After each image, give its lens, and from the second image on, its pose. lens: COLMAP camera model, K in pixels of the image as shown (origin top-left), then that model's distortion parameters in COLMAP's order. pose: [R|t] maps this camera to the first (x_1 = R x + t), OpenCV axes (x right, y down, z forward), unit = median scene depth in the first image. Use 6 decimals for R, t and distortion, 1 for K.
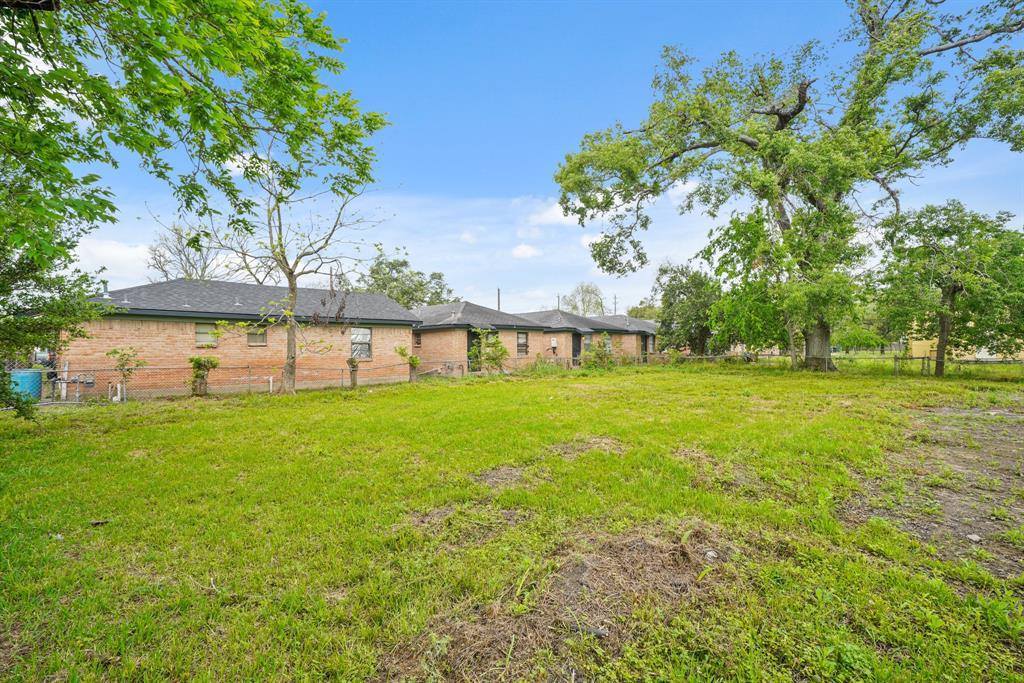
lens RADIAL K [[467.1, 0, 508.7], [0, 467.1, 343.9], [0, 0, 1]] dist [0.001961, 0.000312]
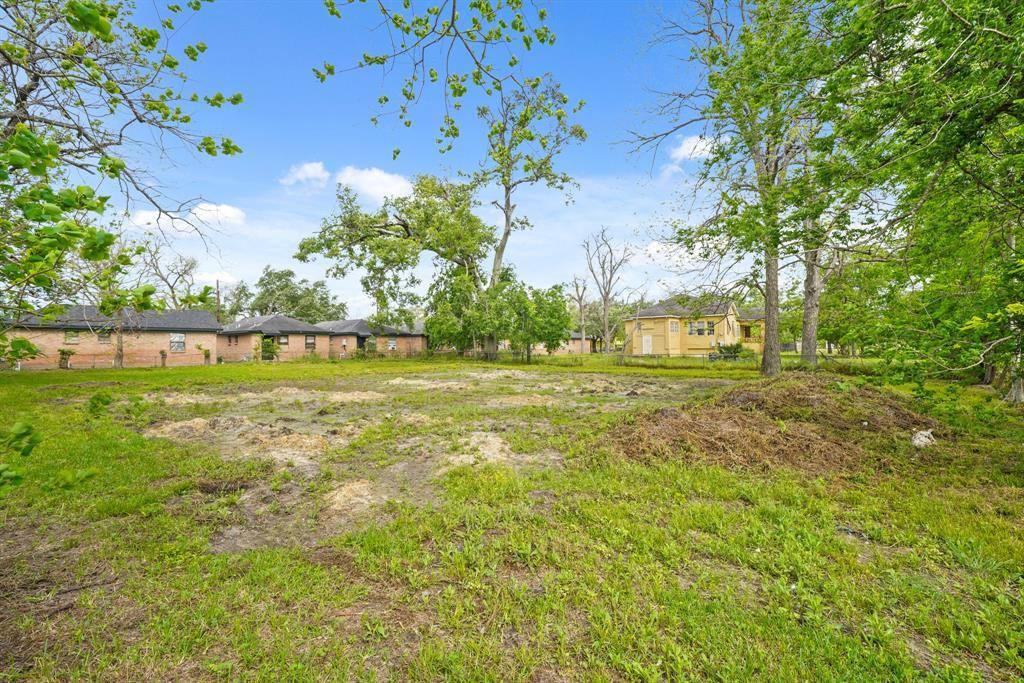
lens RADIAL K [[467.1, 0, 515.4], [0, 467.1, 344.9], [0, 0, 1]] dist [0.001961, 0.000312]
pose [[0.994323, 0.005564, 0.106254, 0.613841], [-0.006380, 0.999953, 0.007343, -0.010625], [-0.106209, -0.007979, 0.994312, -0.701428]]
